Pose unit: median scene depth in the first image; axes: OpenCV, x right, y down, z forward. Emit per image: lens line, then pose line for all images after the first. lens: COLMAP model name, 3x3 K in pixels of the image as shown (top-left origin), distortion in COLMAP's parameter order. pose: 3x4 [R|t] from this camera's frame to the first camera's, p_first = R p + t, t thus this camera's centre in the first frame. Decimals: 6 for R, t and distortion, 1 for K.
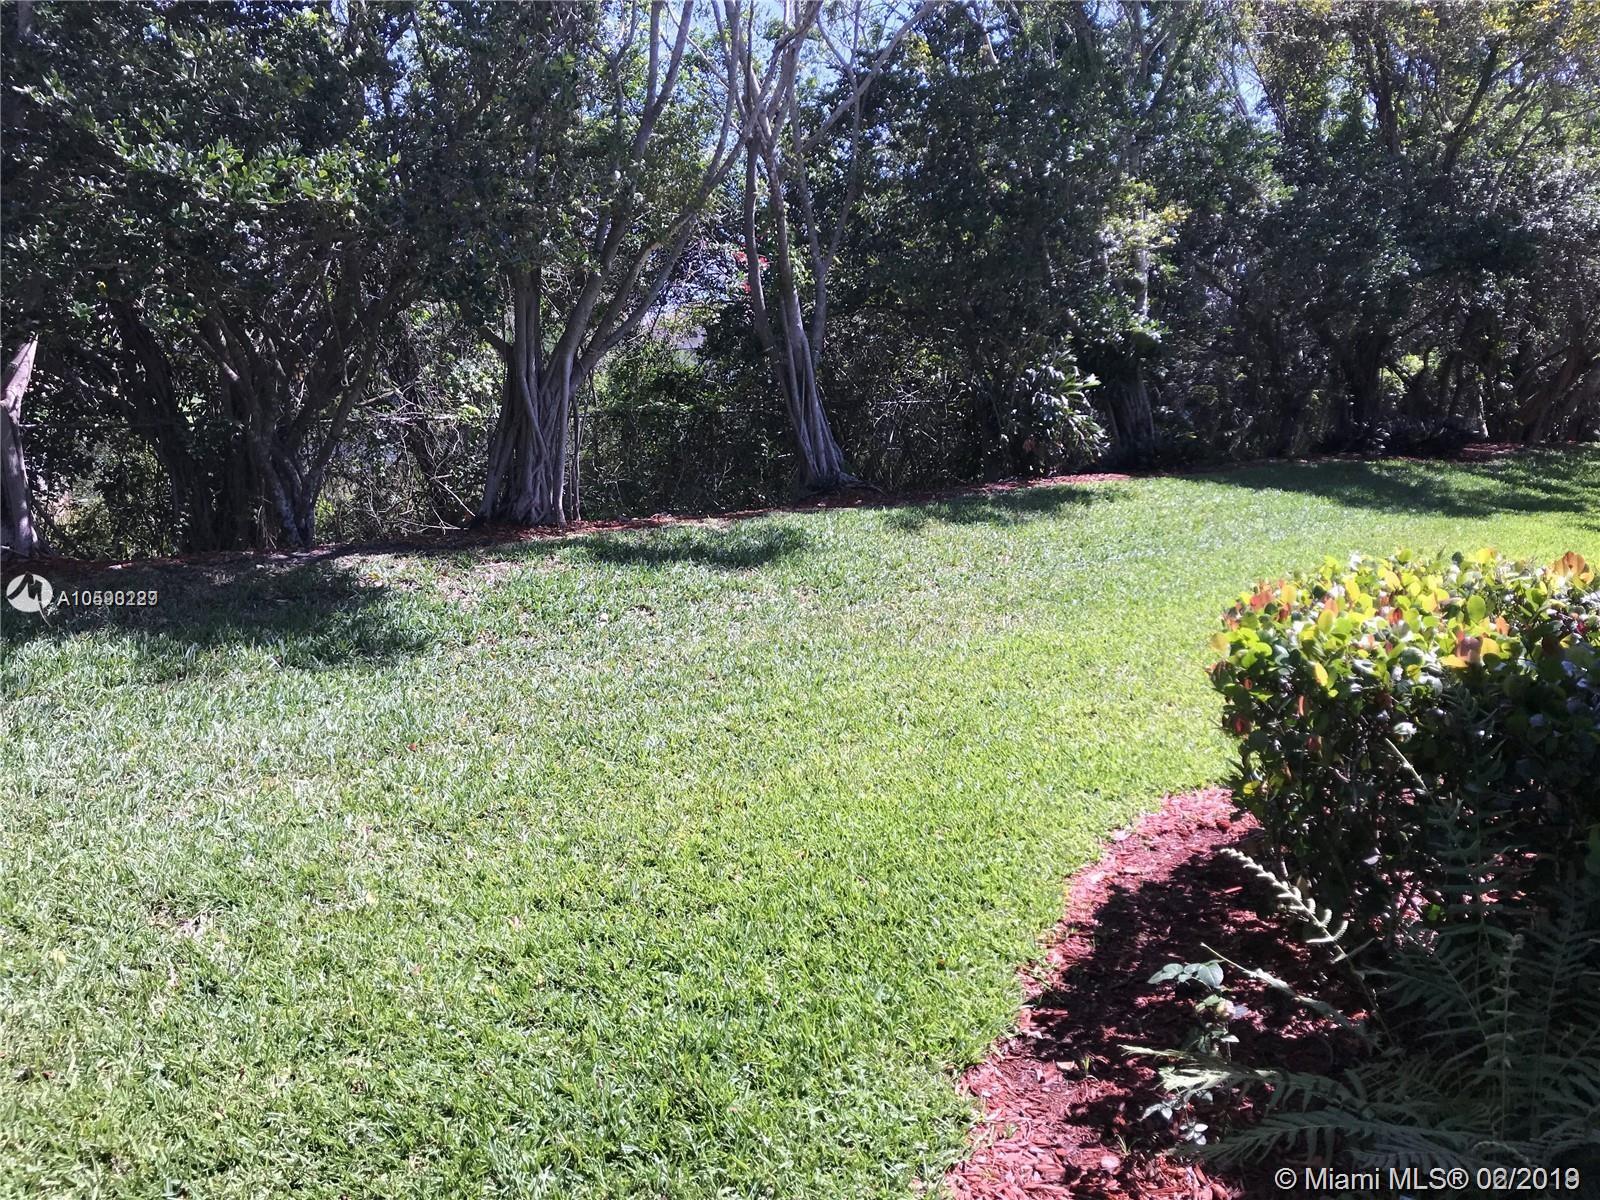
lens RADIAL K [[1283.0, 0, 793.5], [0, 1283.0, 603.7], [0, 0, 1]] dist [0.001630, -0.032557]
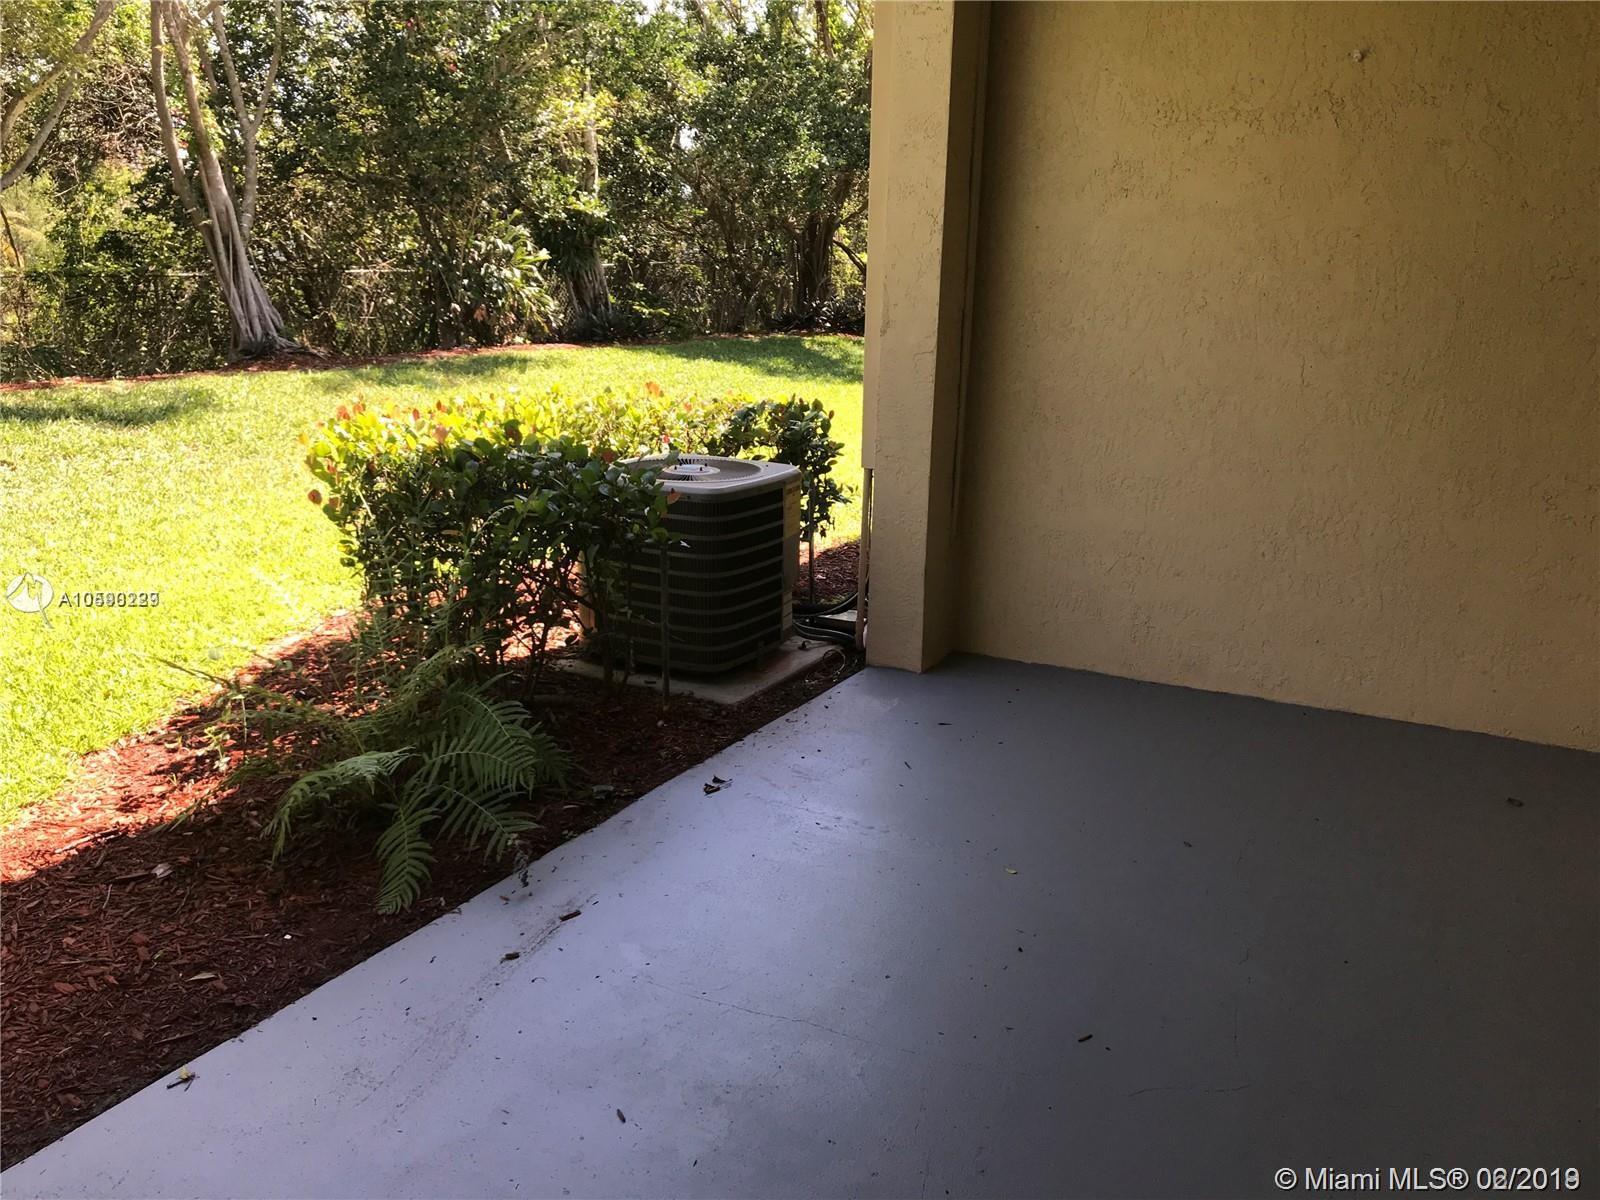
lens RADIAL K [[1283.0, 0, 806.3], [0, 1283.0, 597.7], [0, 0, 1]] dist [0.001630, -0.032557]
pose [[0.942803, -0.052614, 0.329173, 0.078418], [0.023788, 0.995567, 0.090994, 0.017905], [-0.332501, -0.077959, 0.939875, -0.095076]]
